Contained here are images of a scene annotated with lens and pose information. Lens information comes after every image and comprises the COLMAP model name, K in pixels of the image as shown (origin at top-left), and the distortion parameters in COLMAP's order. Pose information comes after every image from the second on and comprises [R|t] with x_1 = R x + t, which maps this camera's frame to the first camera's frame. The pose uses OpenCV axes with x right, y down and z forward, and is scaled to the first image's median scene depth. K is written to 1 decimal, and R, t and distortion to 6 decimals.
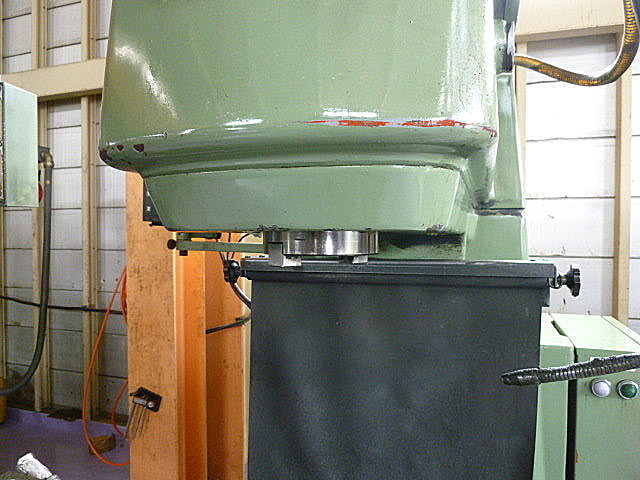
lens RADIAL K [[482.5, 0, 320.8], [0, 482.5, 244.6], [0, 0, 1]] dist [-0.021471, -0.004296]
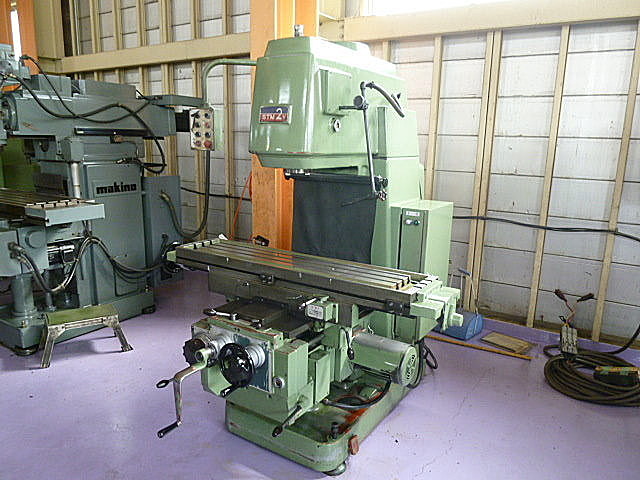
lens RADIAL K [[482.5, 0, 318.8], [0, 482.5, 240.0], [0, 0, 1]] dist [-0.021471, -0.004296]
pose [[0.970155, 0.068173, -0.232703, 0.263842], [-0.024217, 0.982108, 0.186757, -0.042556], [0.241271, -0.175548, 0.954448, -0.674012]]
